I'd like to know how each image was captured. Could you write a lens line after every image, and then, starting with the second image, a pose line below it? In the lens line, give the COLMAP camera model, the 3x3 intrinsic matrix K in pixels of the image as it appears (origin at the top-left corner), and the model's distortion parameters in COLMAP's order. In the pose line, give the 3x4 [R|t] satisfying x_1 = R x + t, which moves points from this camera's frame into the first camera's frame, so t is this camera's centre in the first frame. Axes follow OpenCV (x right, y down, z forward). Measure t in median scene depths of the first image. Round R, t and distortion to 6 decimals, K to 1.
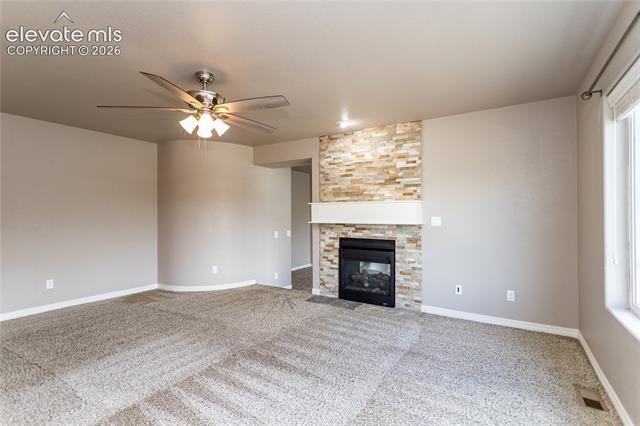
lens RADIAL K [[306.6, 0, 319.0], [0, 306.6, 214.6], [0, 0, 1]] dist [0.005213, 0.001196]
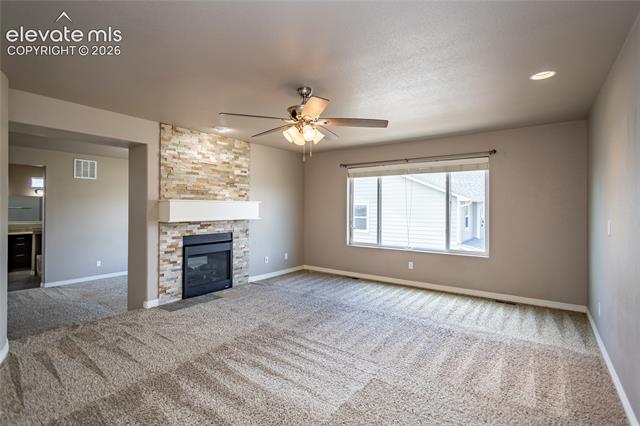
lens RADIAL K [[306.6, 0, 320.0], [0, 306.6, 208.4], [0, 0, 1]] dist [0.005213, 0.001196]
pose [[0.073419, -0.002063, 0.997299, -0.895745], [-0.005163, 0.999984, 0.002449, -0.017219], [-0.997288, -0.005329, 0.073407, 0.521145]]
